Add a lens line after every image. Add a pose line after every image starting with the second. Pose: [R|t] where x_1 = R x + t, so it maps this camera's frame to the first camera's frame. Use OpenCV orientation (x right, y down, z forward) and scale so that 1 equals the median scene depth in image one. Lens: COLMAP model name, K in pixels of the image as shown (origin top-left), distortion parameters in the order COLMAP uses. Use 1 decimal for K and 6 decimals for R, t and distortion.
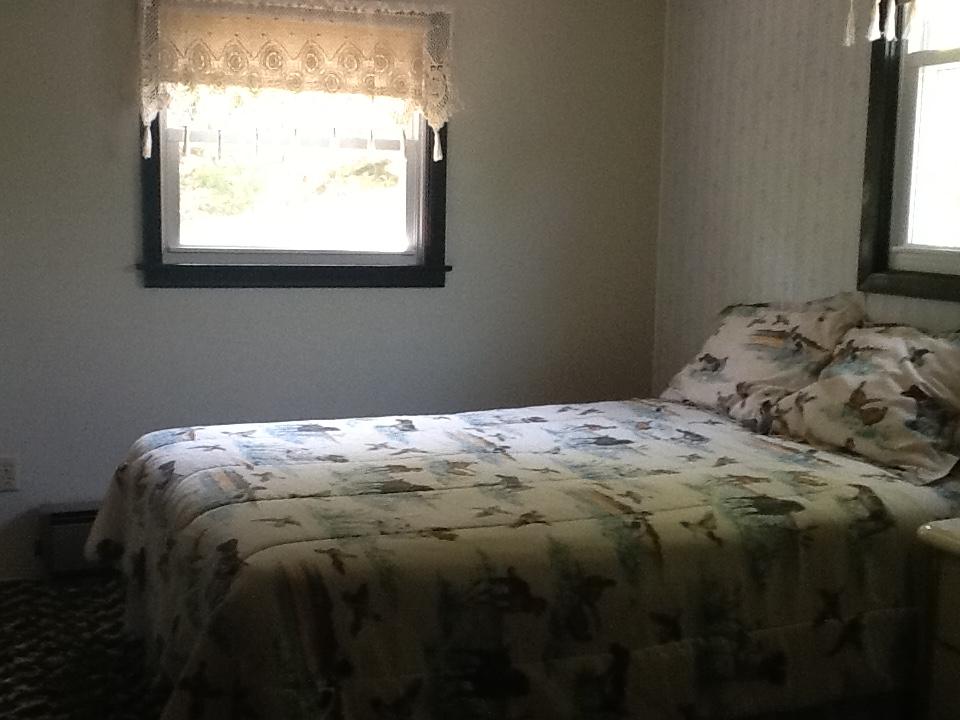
lens RADIAL K [[1203.2, 0, 480.0], [0, 1203.2, 360.0], [0, 0, 1]] dist [-0.026156, -0.071973]
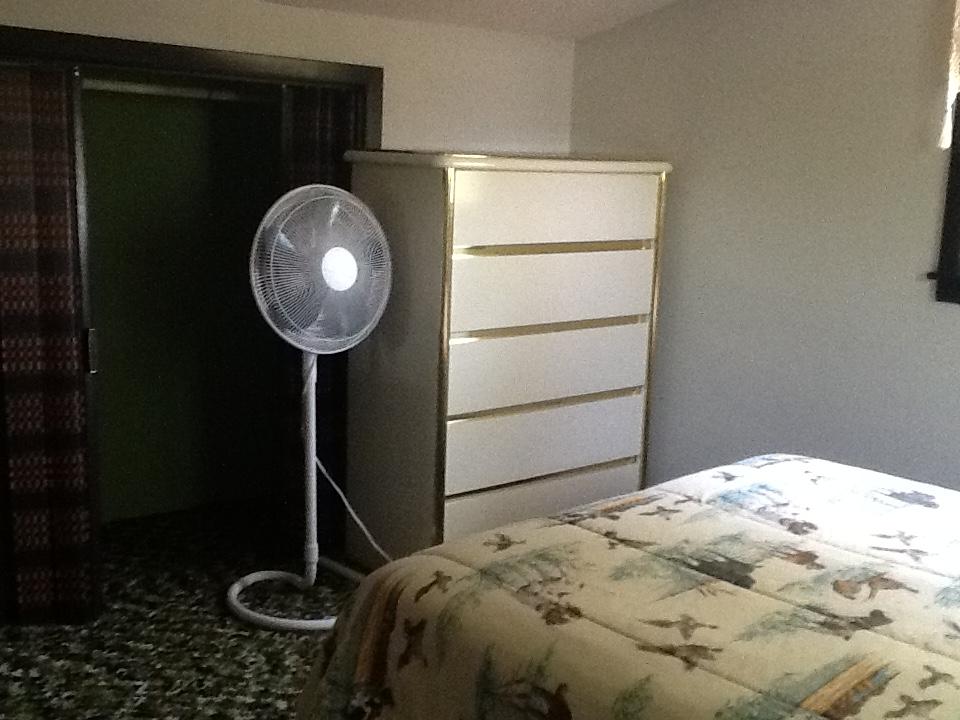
lens RADIAL K [[1181.1, 0, 480.0], [0, 1181.1, 360.0], [0, 0, 1]] dist [0.008242, -0.000541]
pose [[0.325643, 0.153514, -0.932947, 0.630894], [-0.150580, 0.982557, 0.109118, -0.096412], [0.933425, 0.104949, 0.343079, 0.628525]]
